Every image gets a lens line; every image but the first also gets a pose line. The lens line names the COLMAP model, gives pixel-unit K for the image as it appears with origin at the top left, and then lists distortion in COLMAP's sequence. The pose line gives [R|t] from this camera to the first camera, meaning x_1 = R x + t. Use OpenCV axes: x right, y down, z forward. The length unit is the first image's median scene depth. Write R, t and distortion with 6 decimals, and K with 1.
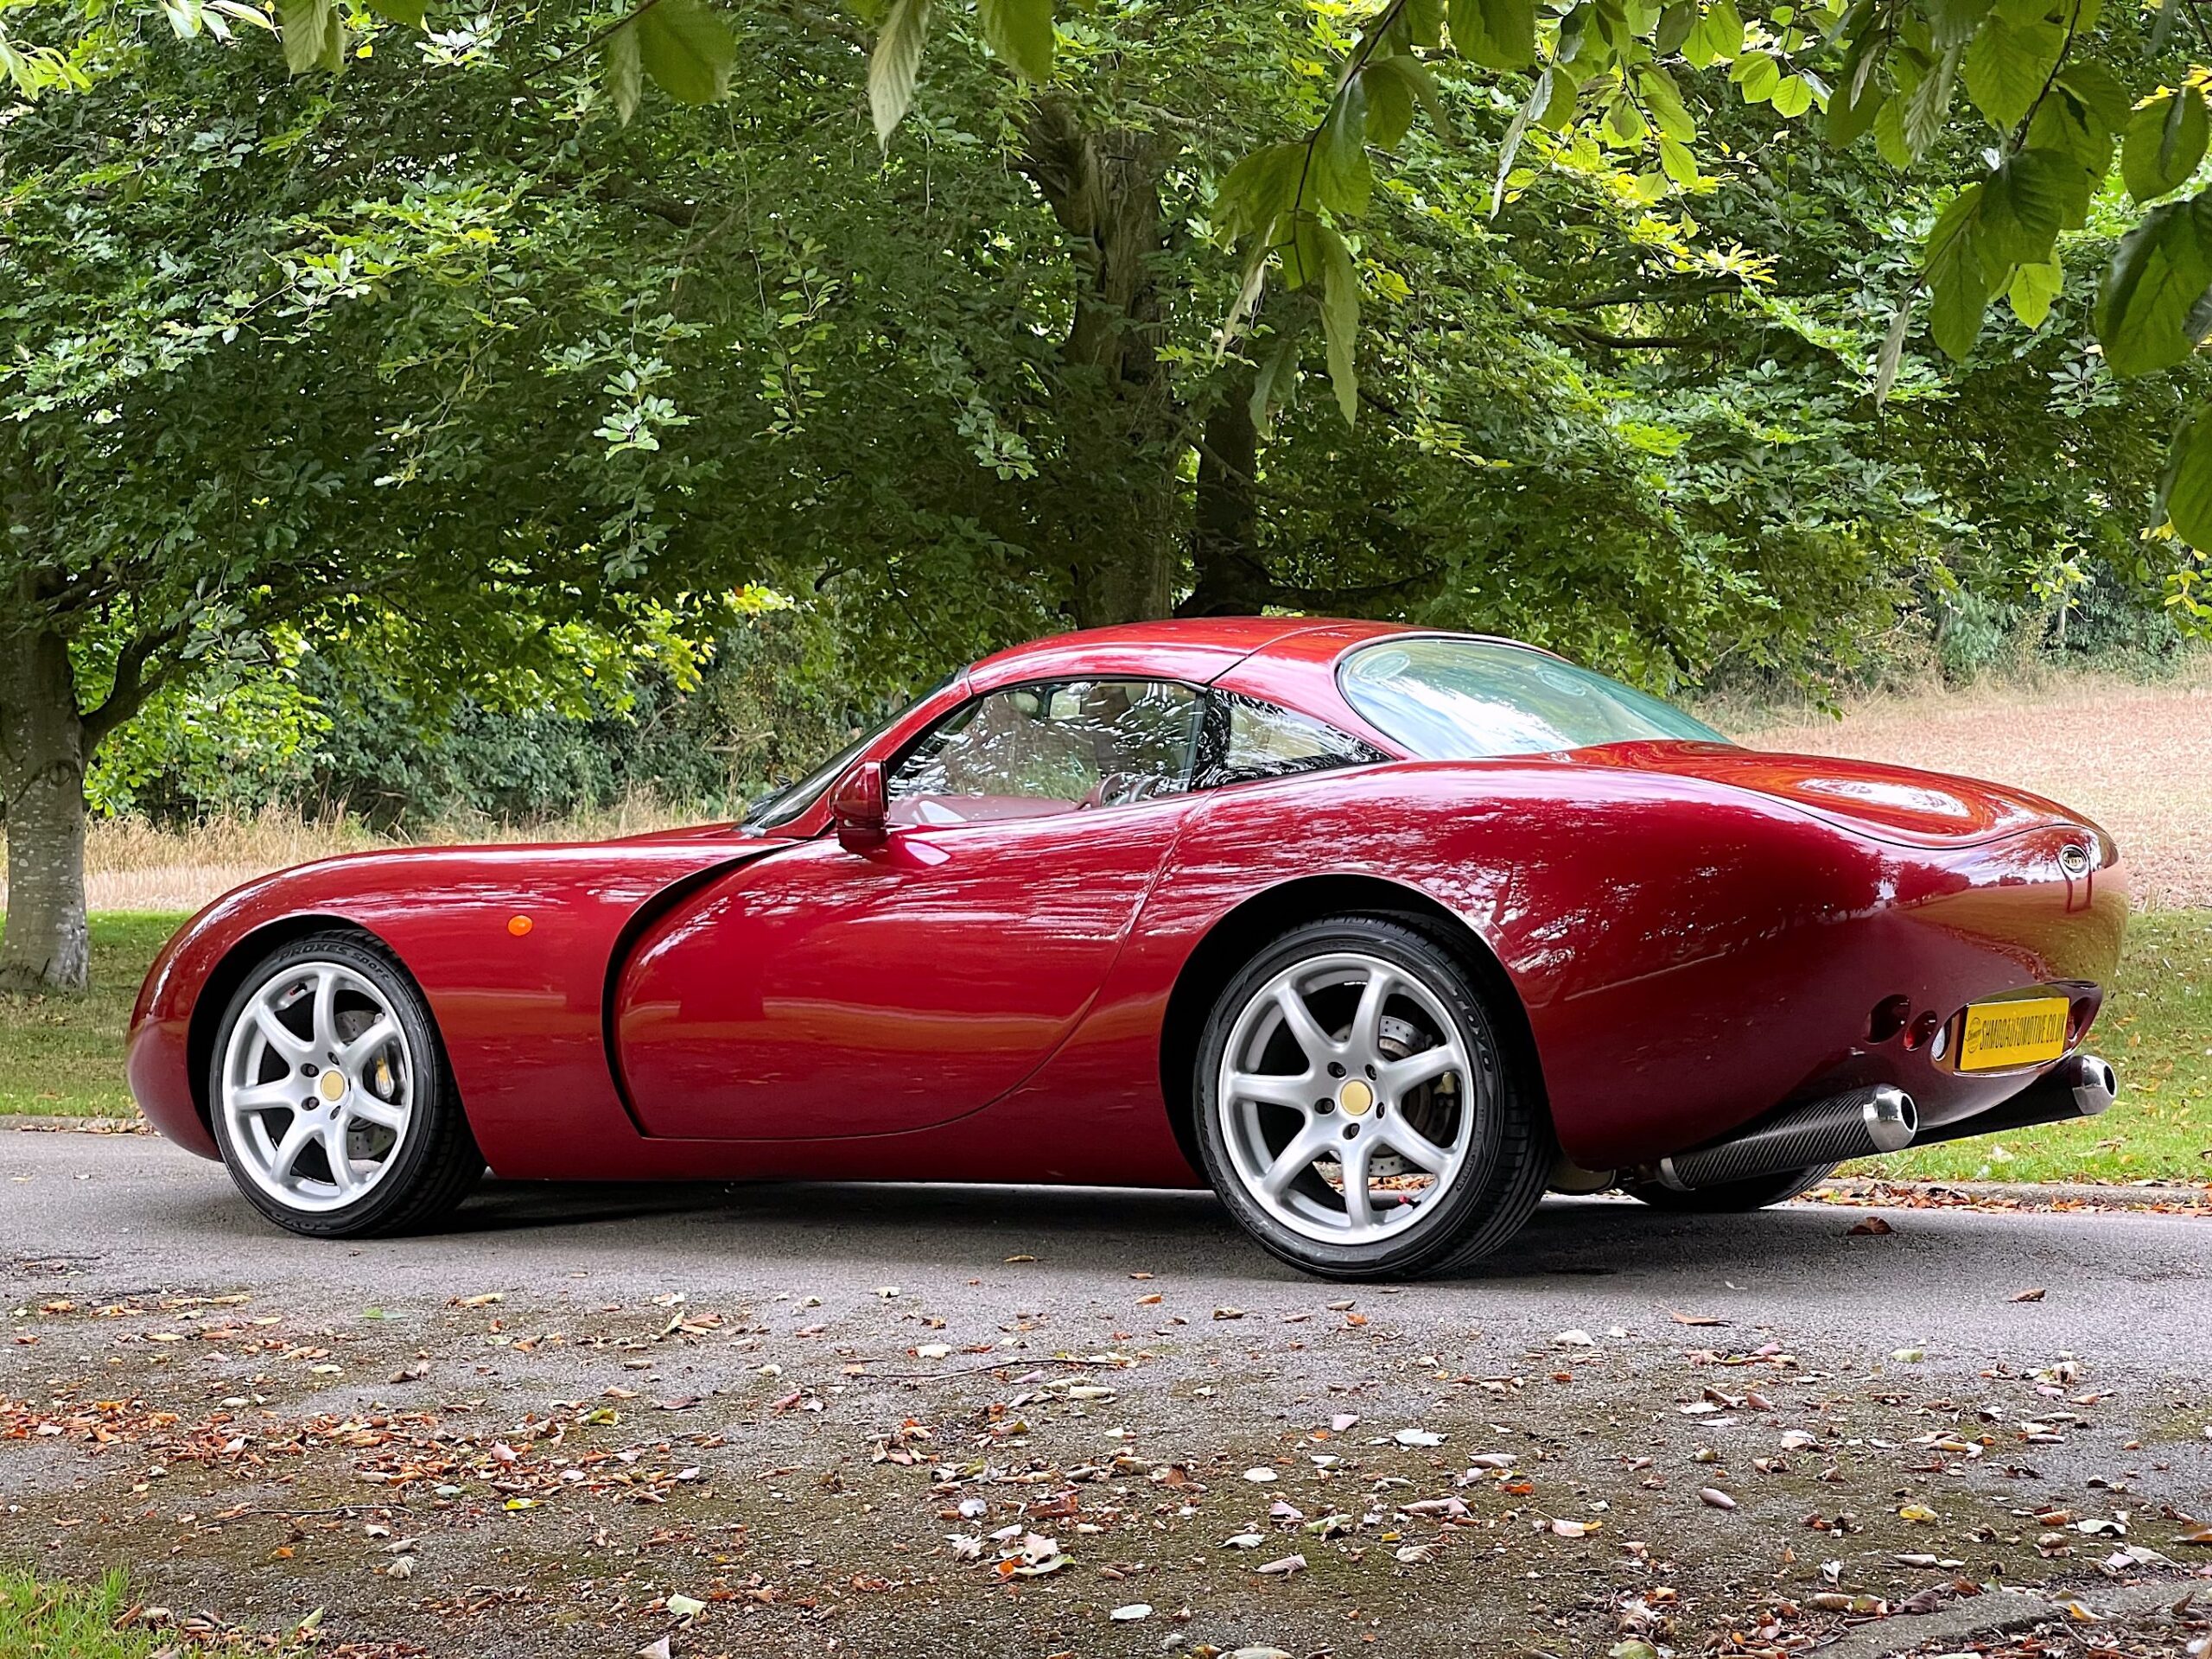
lens RADIAL K [[4173.5, 0, 1059.6], [0, 4173.5, 835.6], [0, 0, 1]] dist [0.062045, 1.365178]
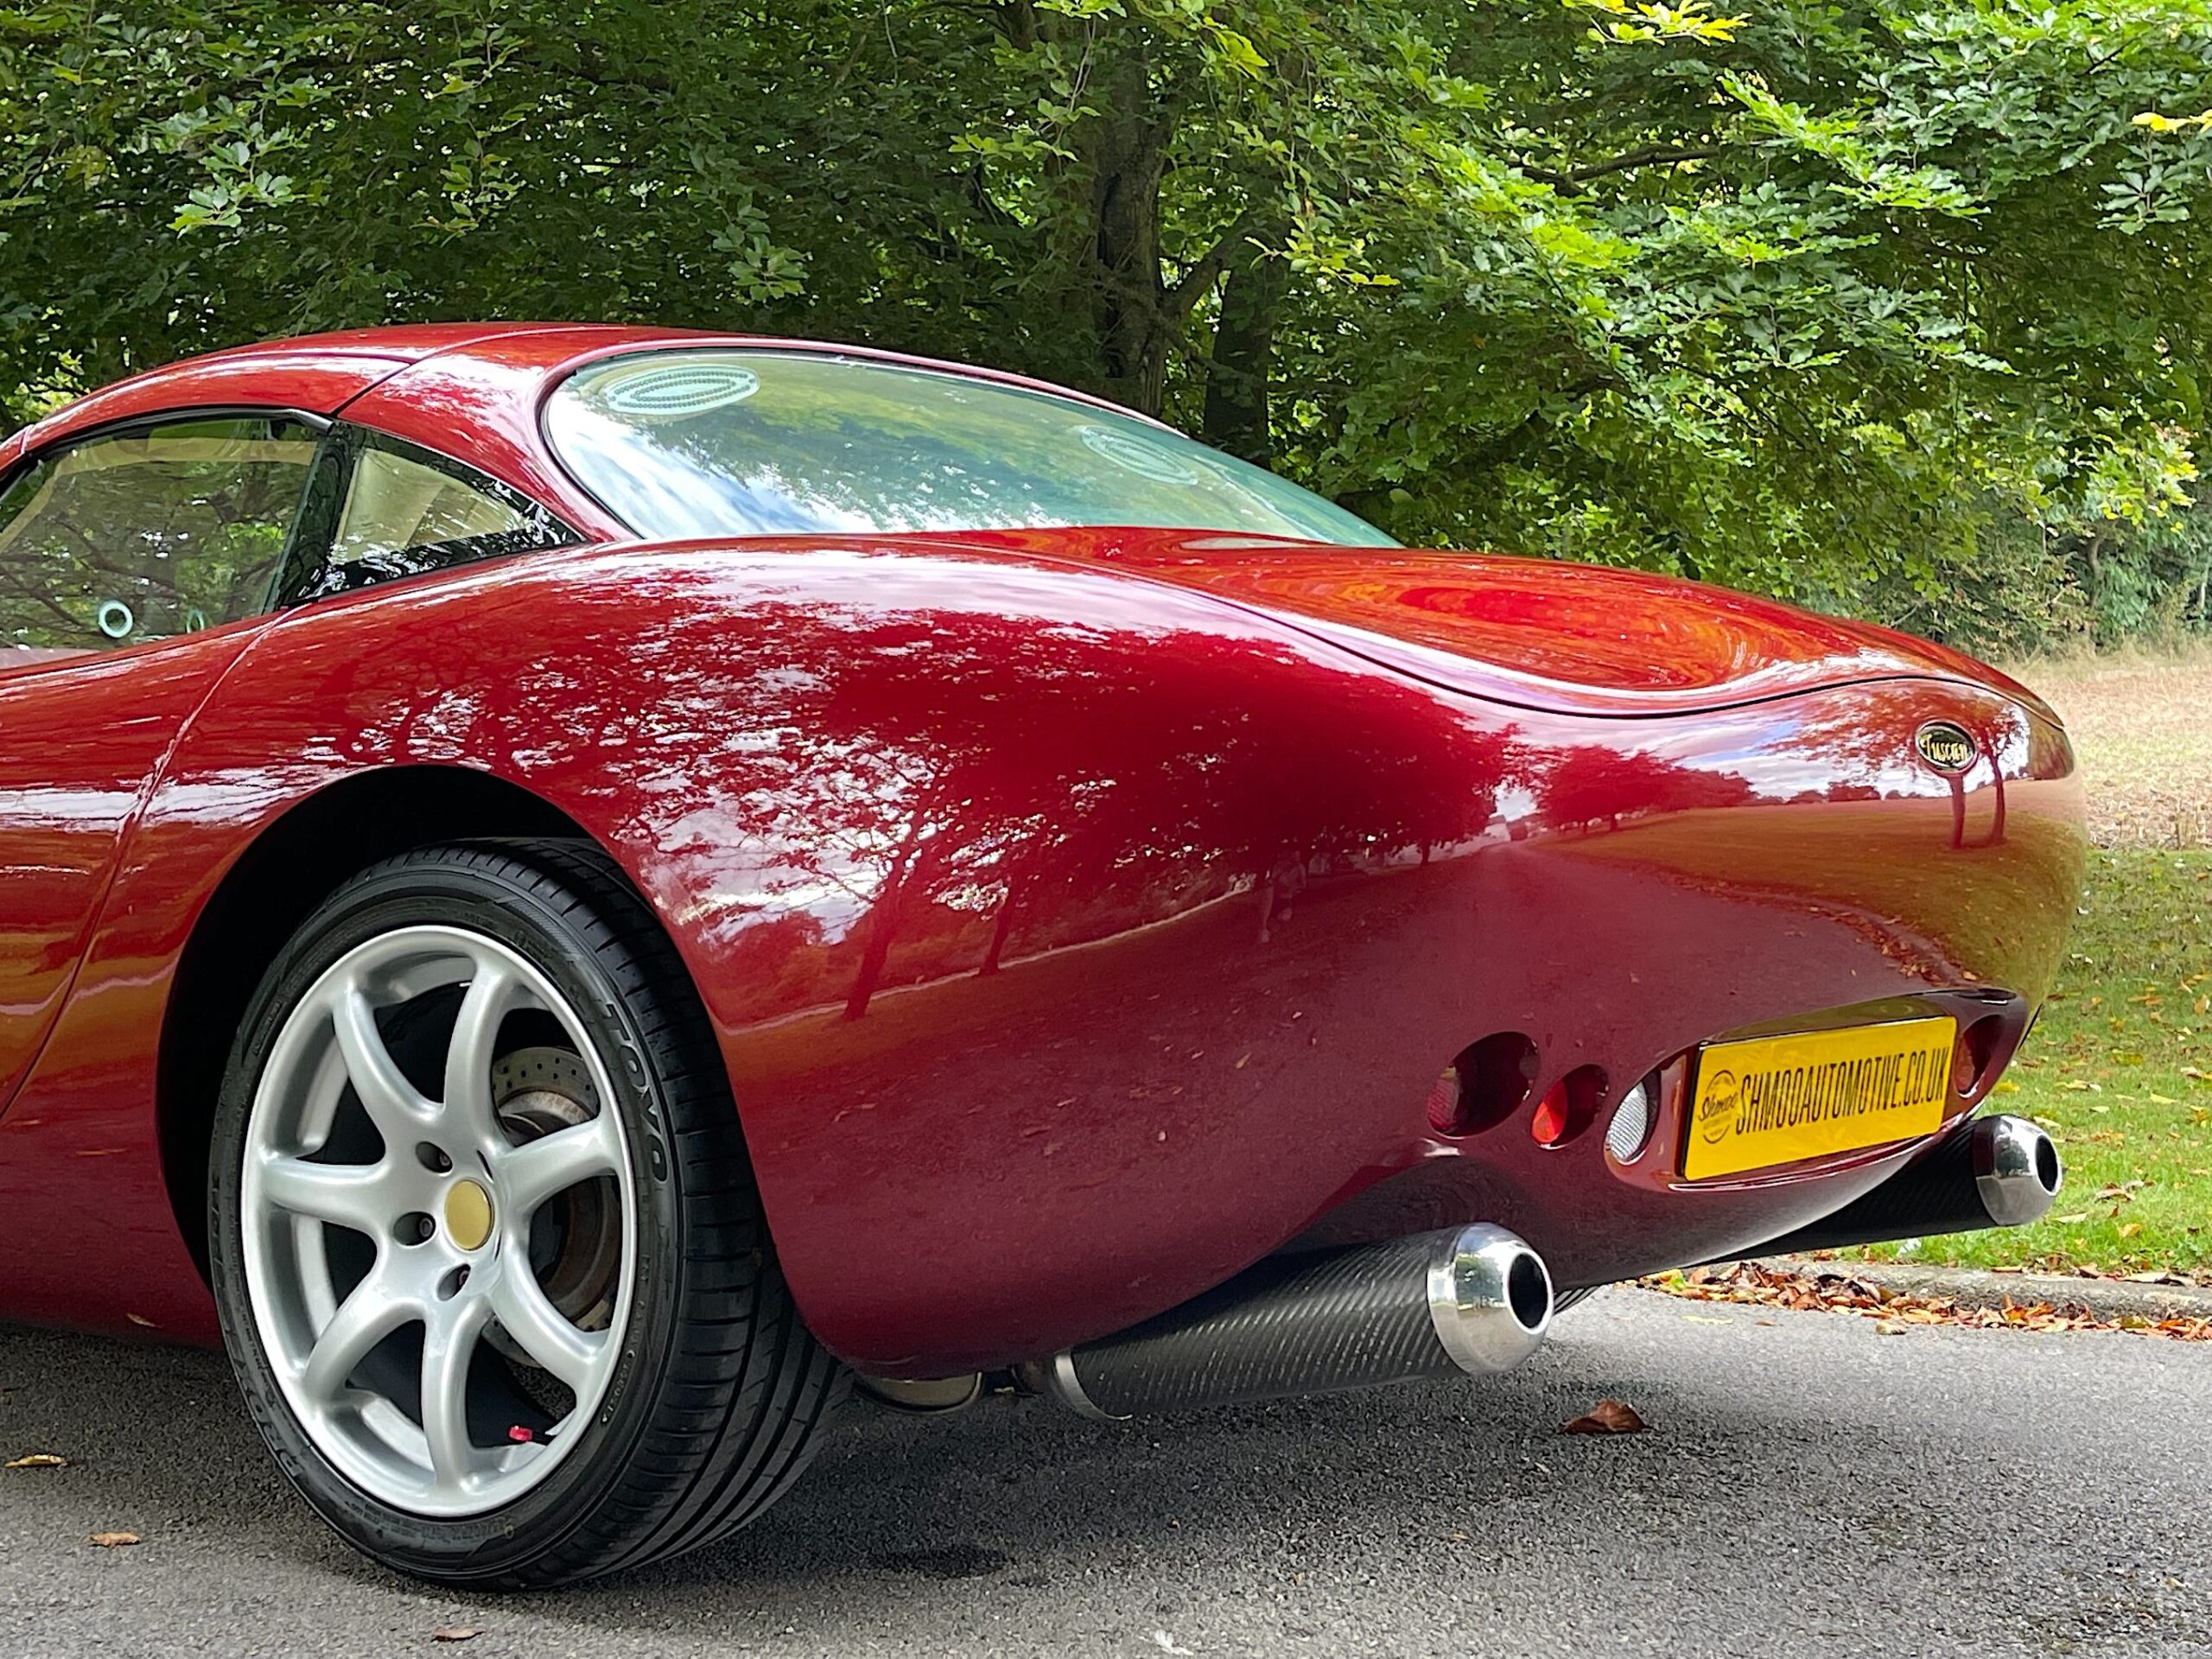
lens RADIAL K [[3247.9, 0, 1106.0], [0, 3247.9, 829.5], [0, 0, 1]] dist [0.097049, -0.155565]
pose [[0.995705, 0.009455, -0.092096, 0.166882], [-0.008025, 0.999842, 0.015889, 0.009583], [0.092232, -0.015082, 0.995623, 0.570522]]
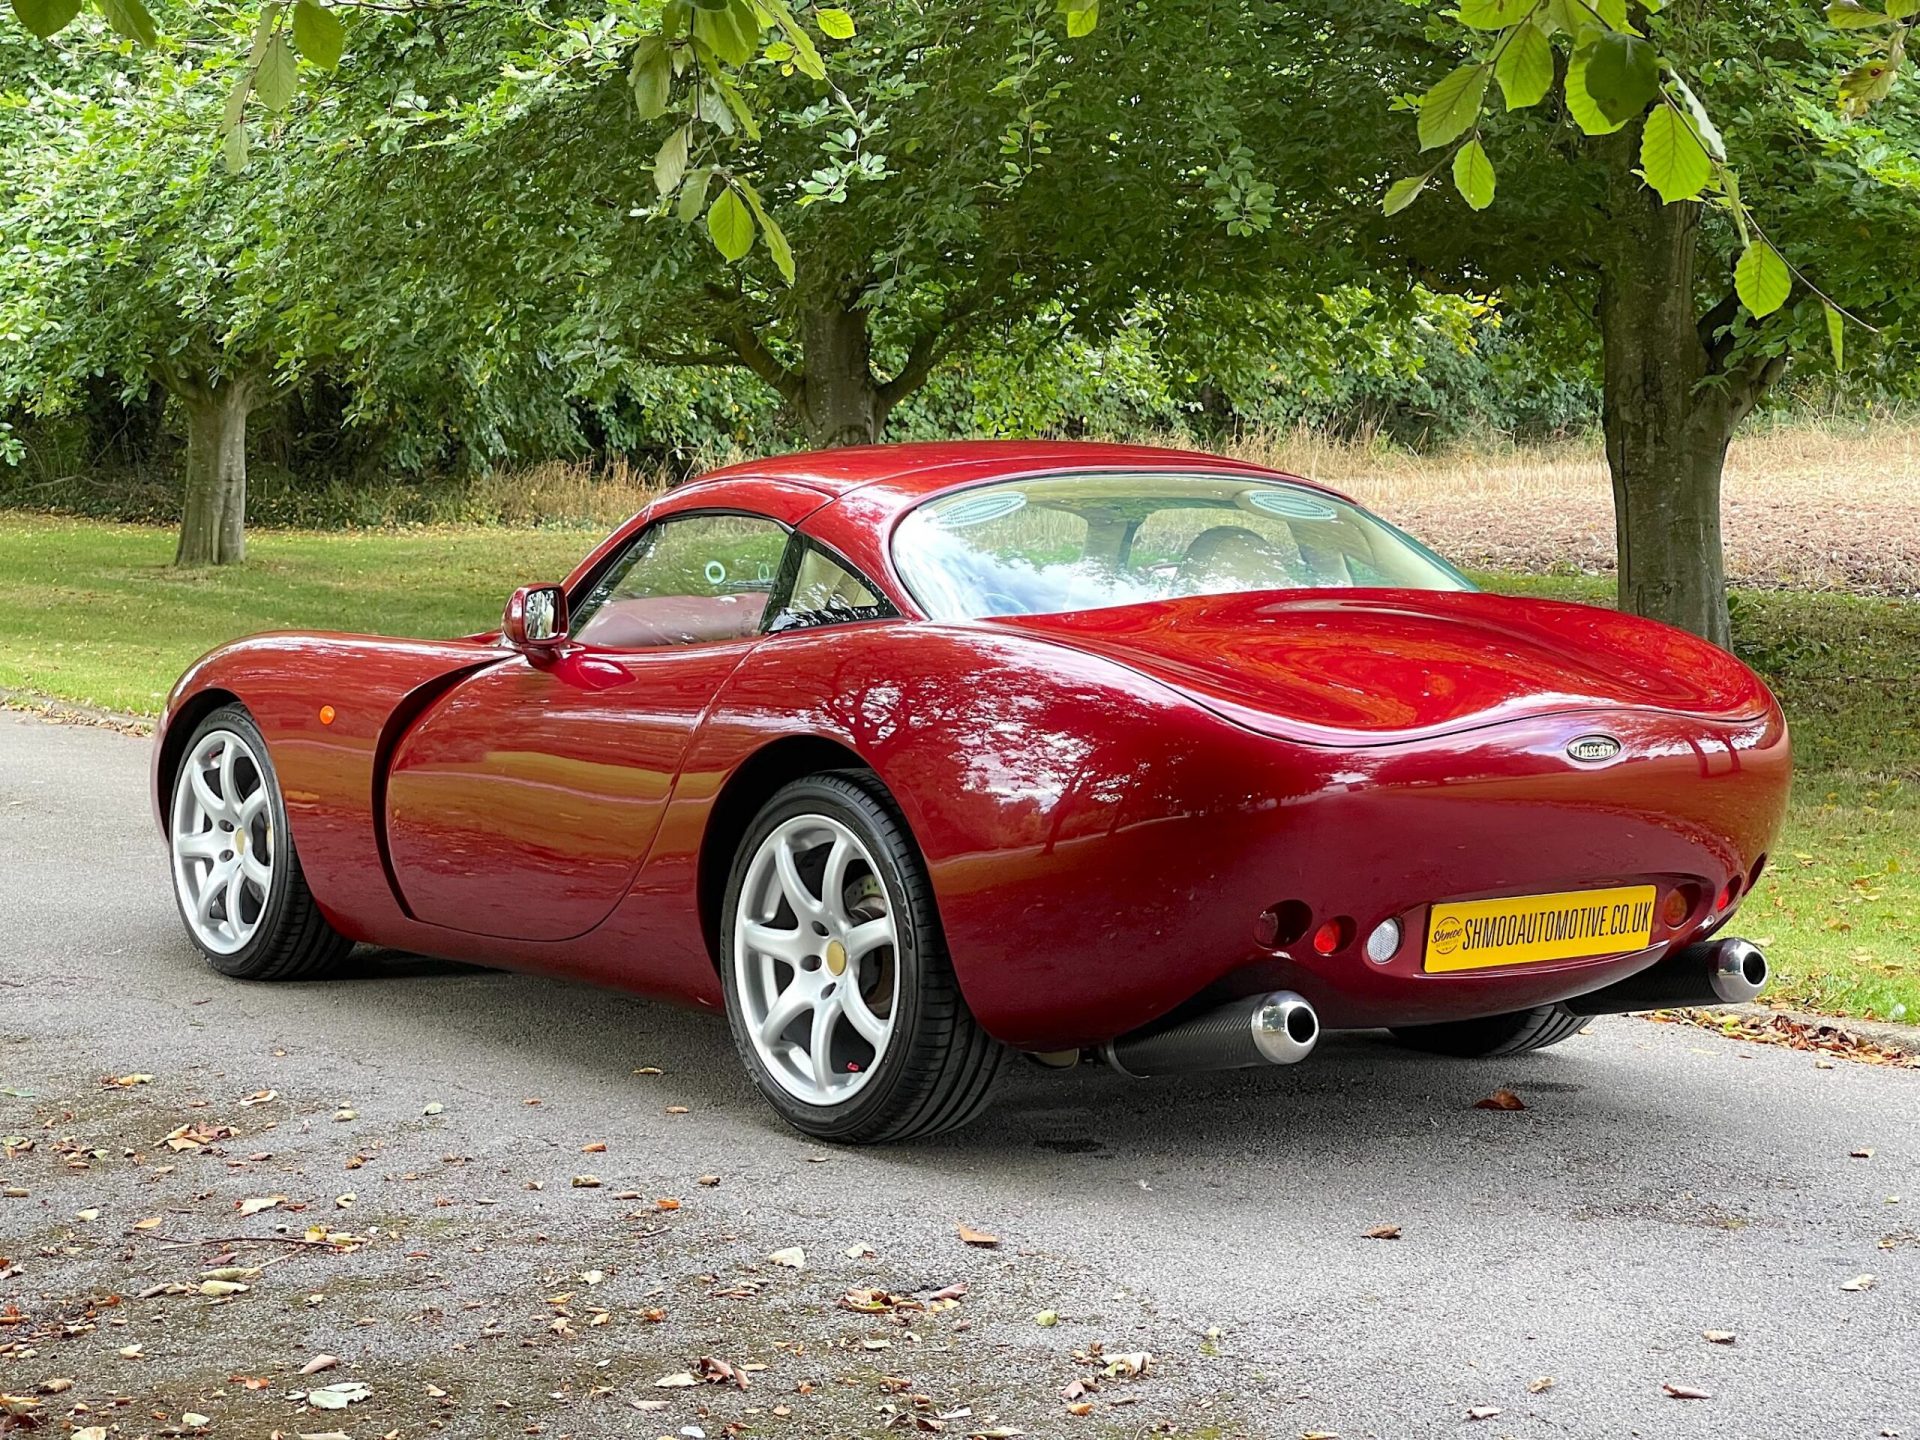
lens RADIAL K [[3622.6, 0, 919.8], [0, 3622.6, 725.3], [0, 0, 1]] dist [0.062045, 1.365178]
pose [[0.930196, 0.045369, -0.364248, 0.368075], [-0.013223, 0.995830, 0.090269, -0.064458], [0.366824, -0.079151, 0.926917, 0.195522]]
